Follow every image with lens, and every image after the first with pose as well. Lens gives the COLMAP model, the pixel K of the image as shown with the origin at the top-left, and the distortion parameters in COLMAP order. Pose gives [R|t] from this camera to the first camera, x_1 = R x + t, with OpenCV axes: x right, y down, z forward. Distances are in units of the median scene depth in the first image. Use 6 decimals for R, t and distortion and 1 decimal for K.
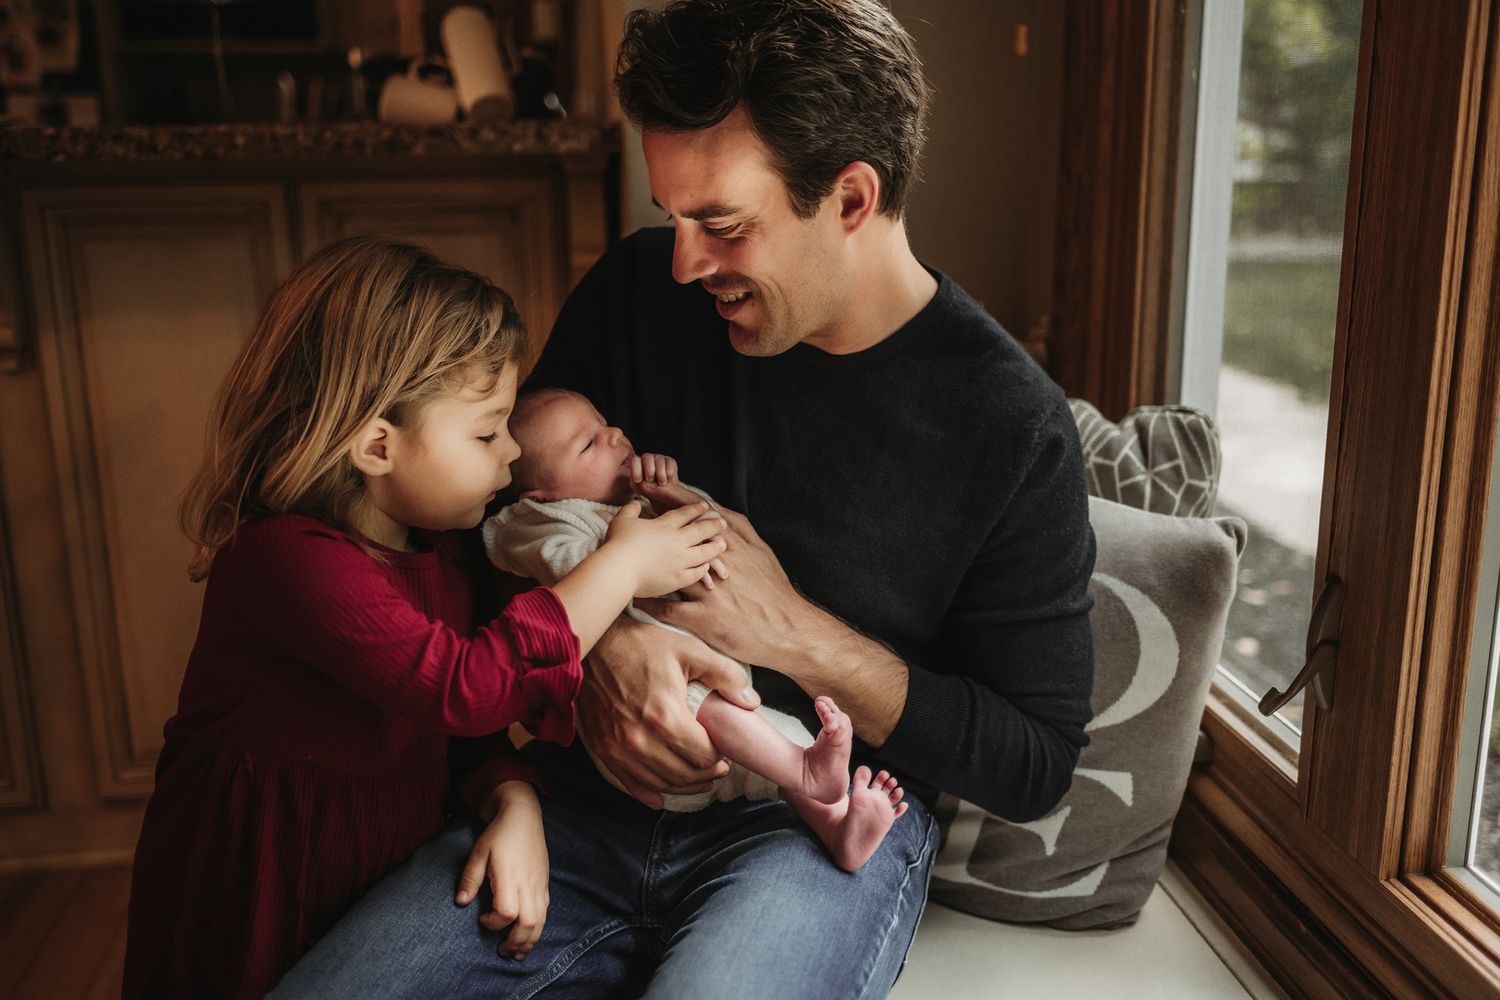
lens RADIAL K [[1442.6, 0, 750.6], [0, 1442.6, 494.0], [0, 0, 1]] dist [0.000152, -0.082864]
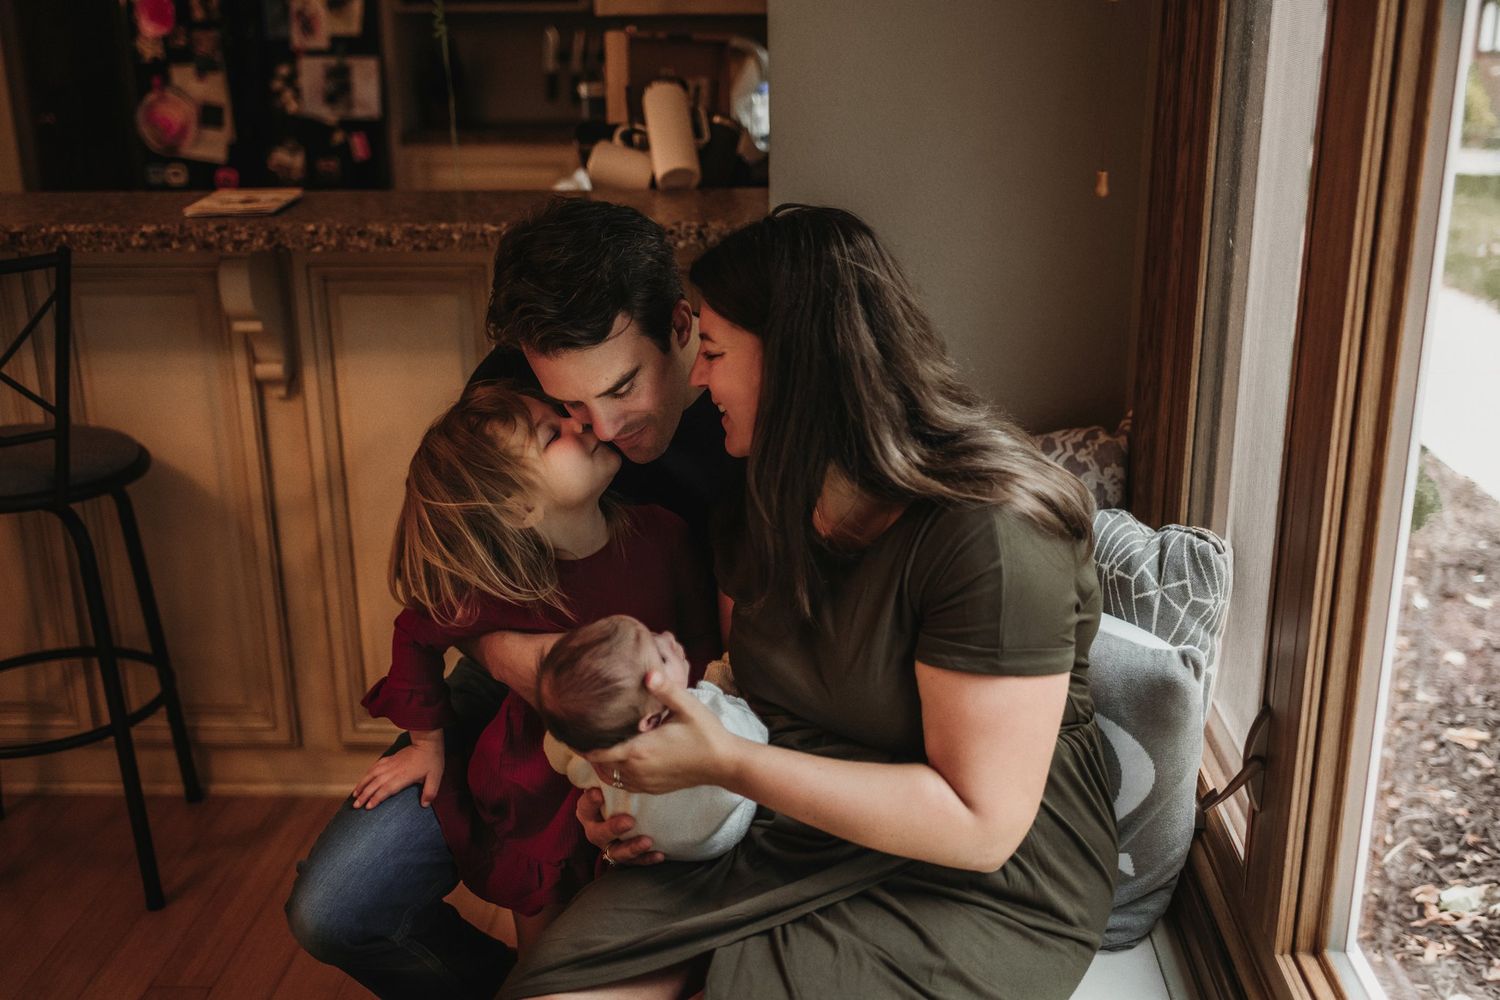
lens RADIAL K [[1540.4, 0, 750.0], [0, 1540.4, 500.0], [0, 0, 1]] dist [-0.084638, -0.005730]
pose [[0.980127, 0.061948, -0.188450, 0.146267], [-0.047631, 0.995690, 0.079576, -0.139885], [0.192567, -0.069018, 0.978854, -0.234994]]
